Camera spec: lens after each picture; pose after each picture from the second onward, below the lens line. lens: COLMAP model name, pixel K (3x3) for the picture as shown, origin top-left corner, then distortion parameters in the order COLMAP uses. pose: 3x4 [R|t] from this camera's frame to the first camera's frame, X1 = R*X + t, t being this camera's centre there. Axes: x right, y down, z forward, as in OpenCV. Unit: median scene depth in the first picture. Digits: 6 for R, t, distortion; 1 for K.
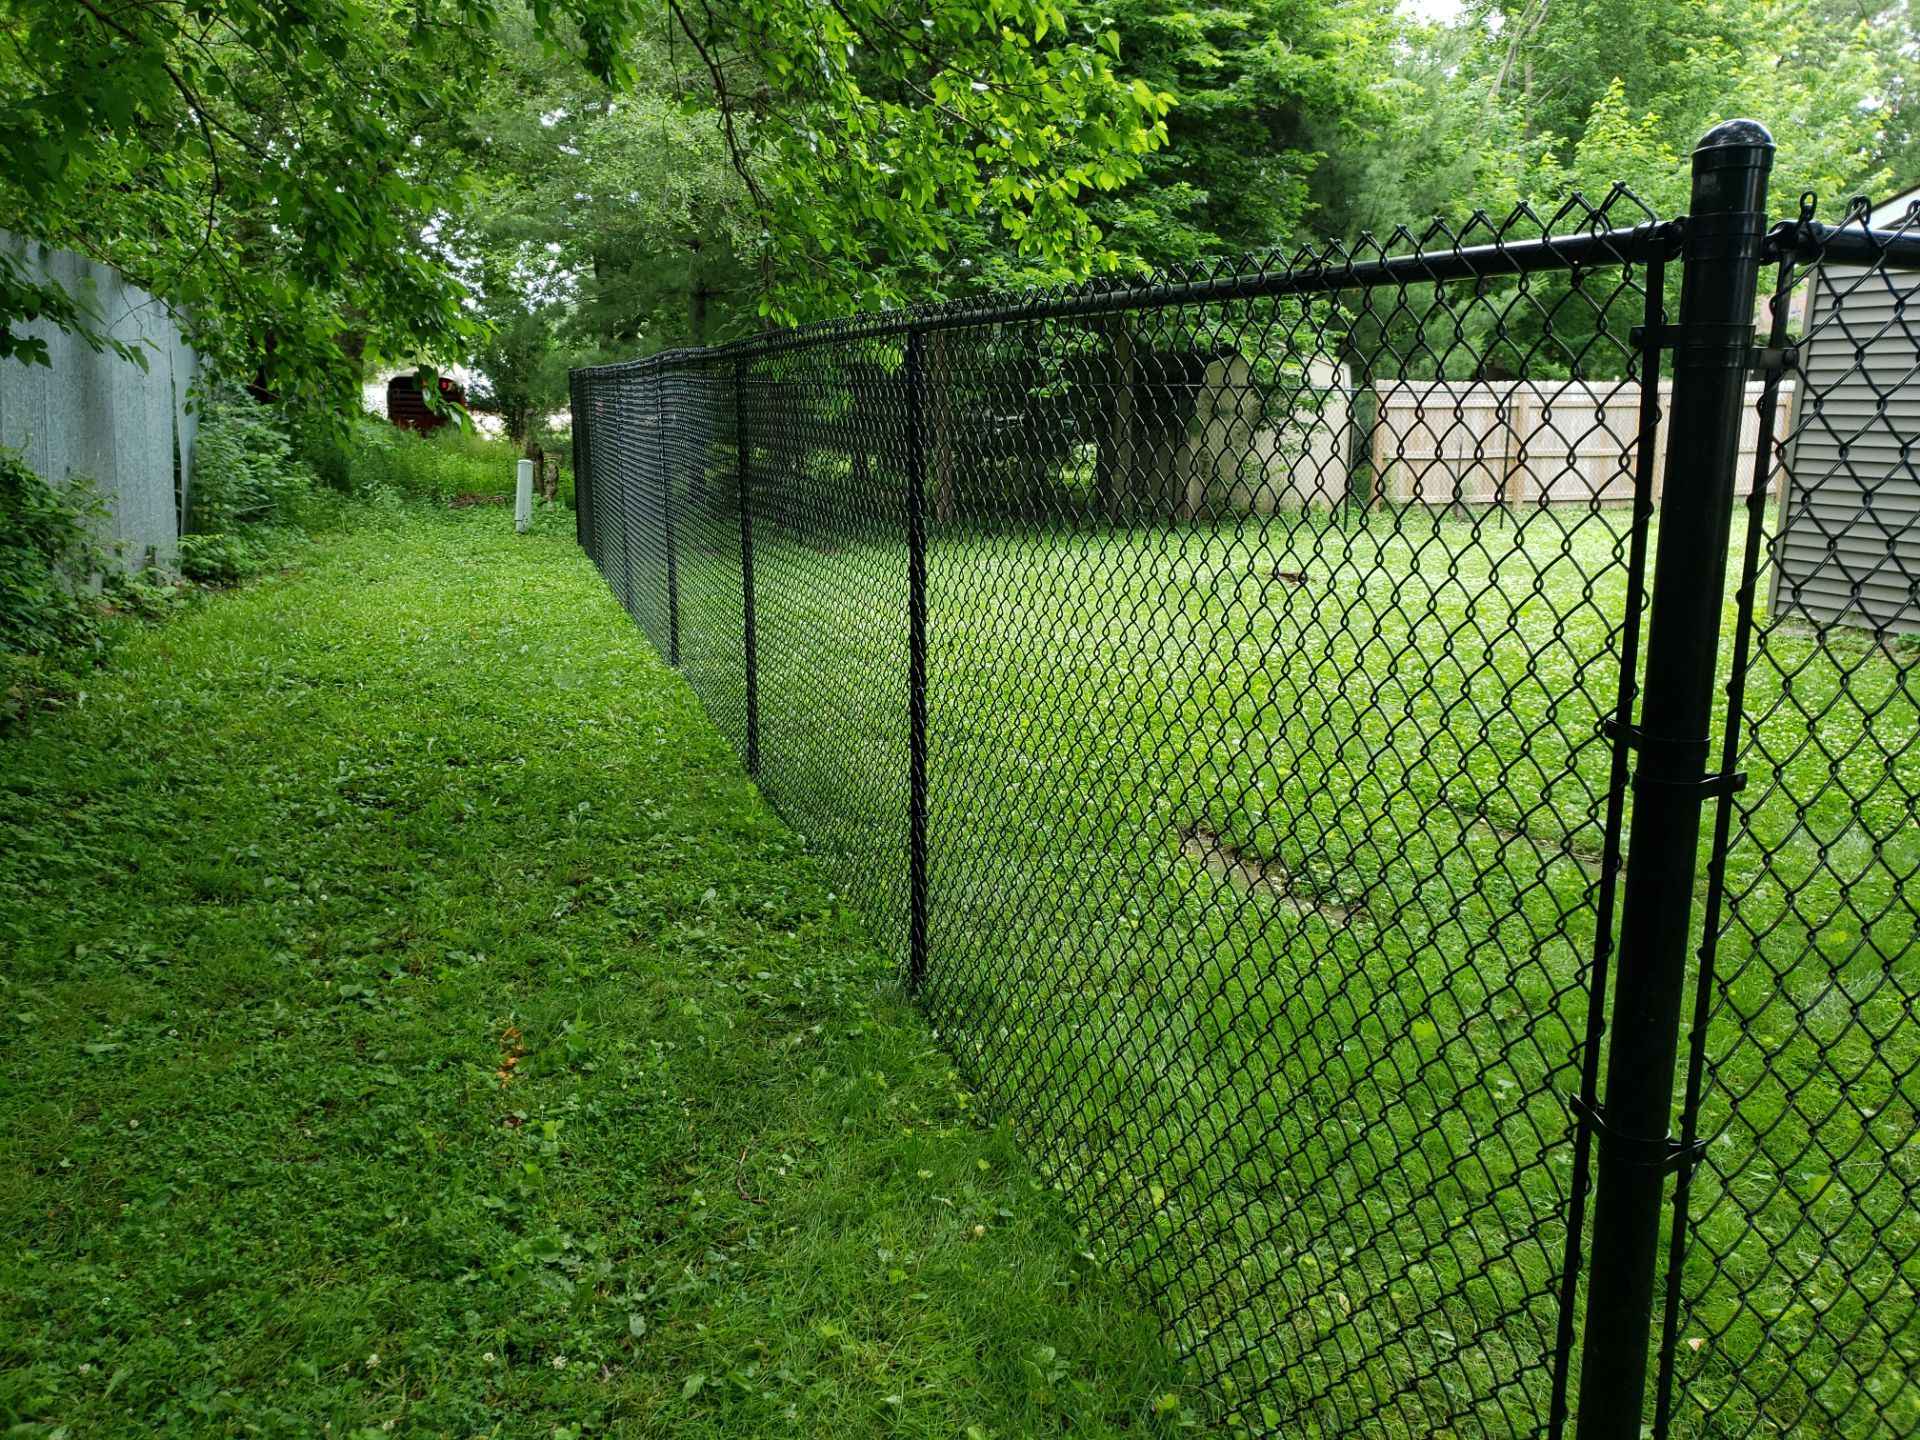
lens RADIAL K [[1575.4, 0, 955.3], [0, 1575.4, 722.4], [0, 0, 1]] dist [0.012050, 0.000409]
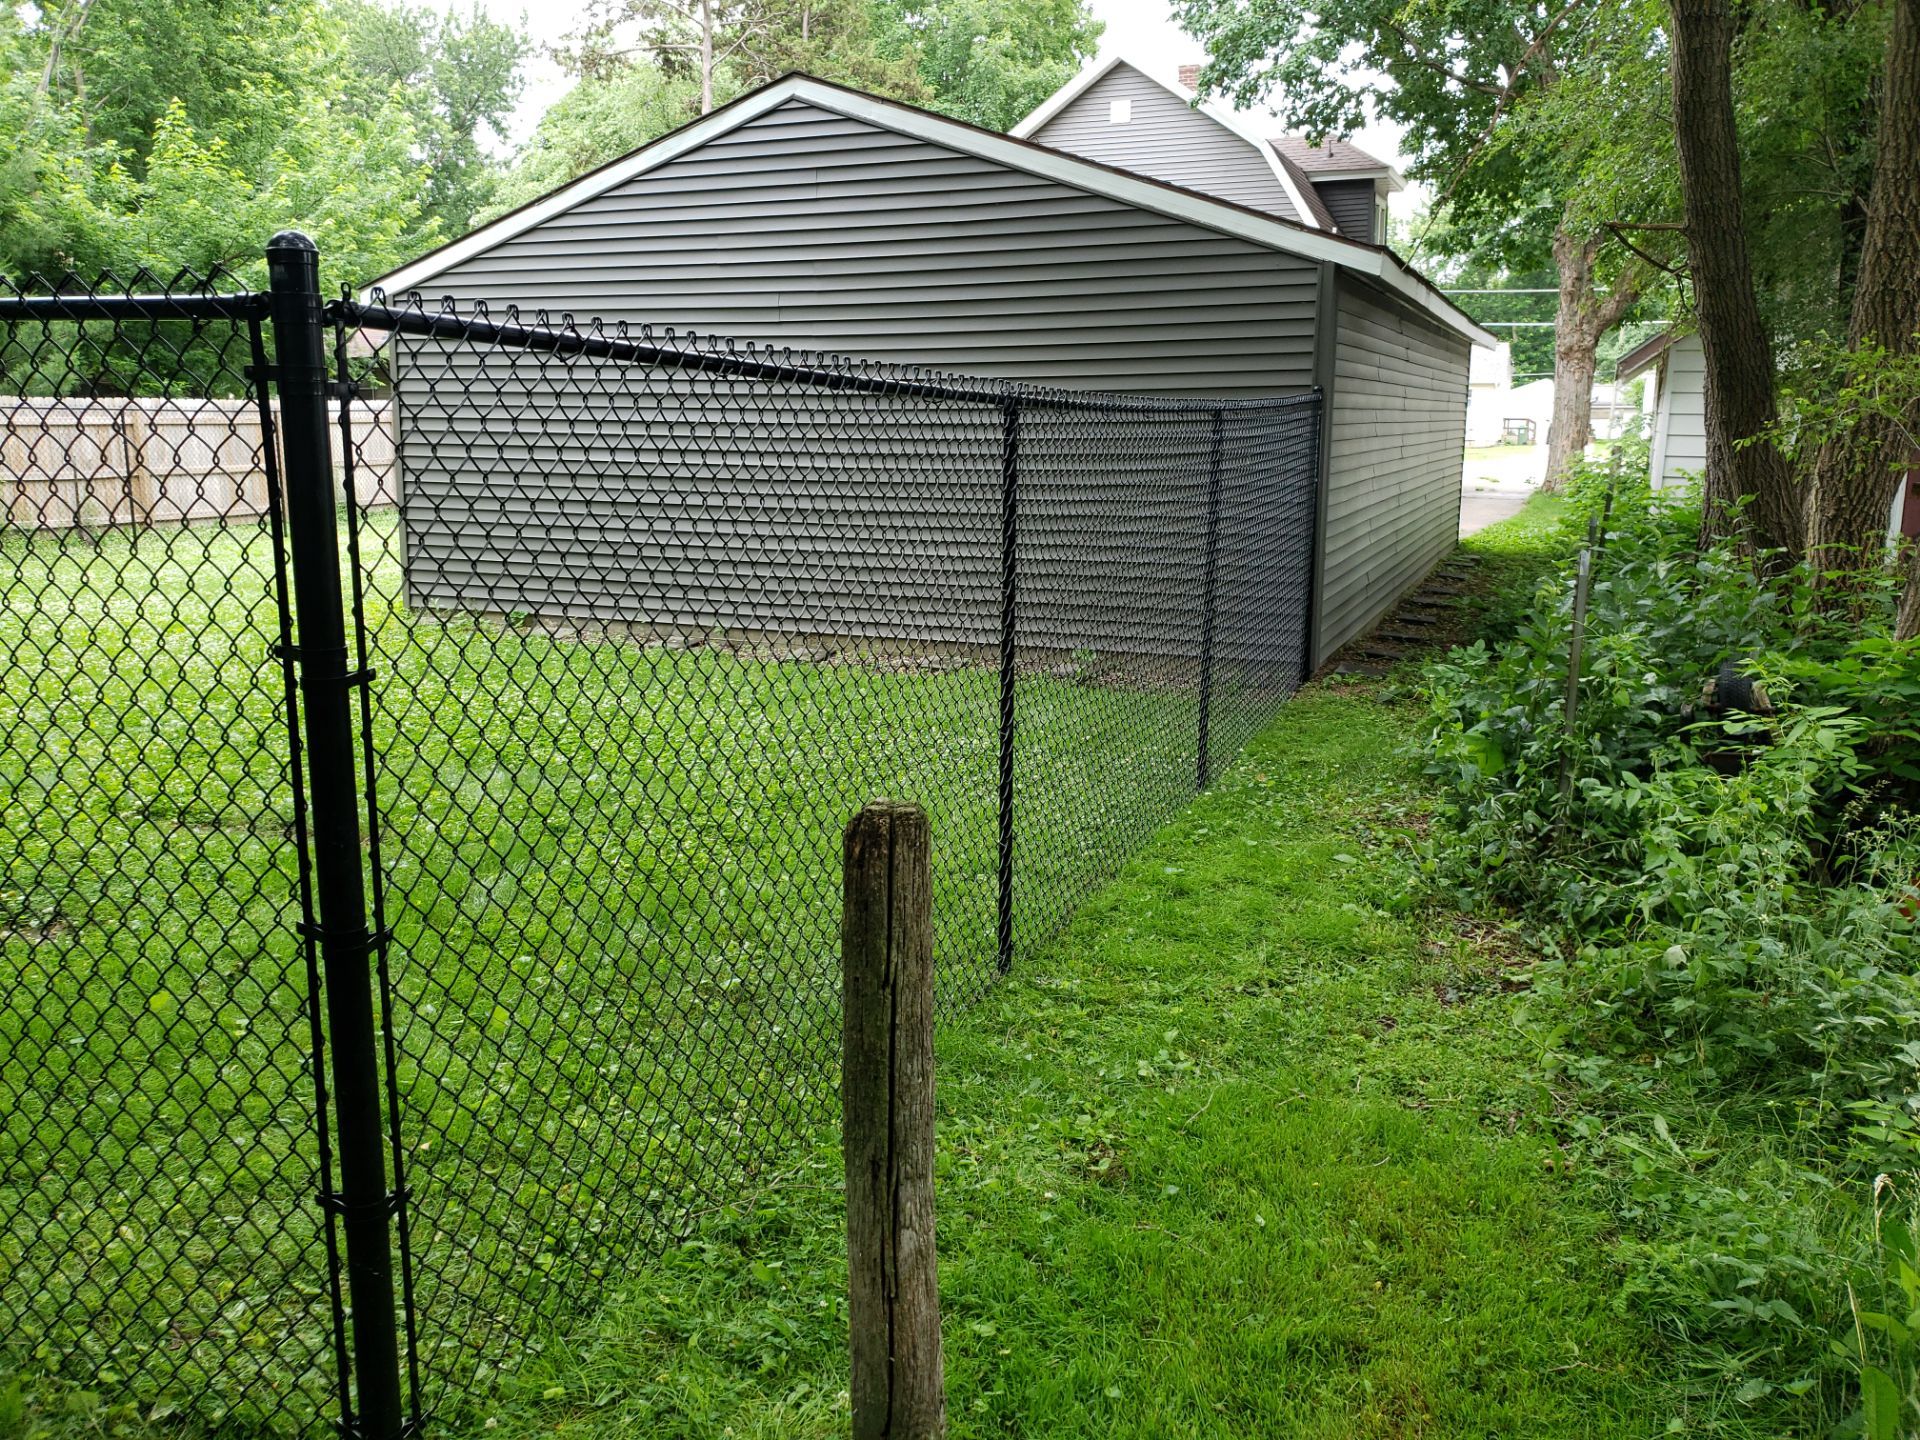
lens RADIAL K [[1575.4, 0, 963.5], [0, 1575.4, 732.3], [0, 0, 1]] dist [0.012050, 0.000409]
pose [[0.685915, -0.142750, 0.713542, -0.074292], [0.145939, 0.987633, 0.057294, 0.034788], [-0.712897, 0.064835, 0.698265, -0.169463]]
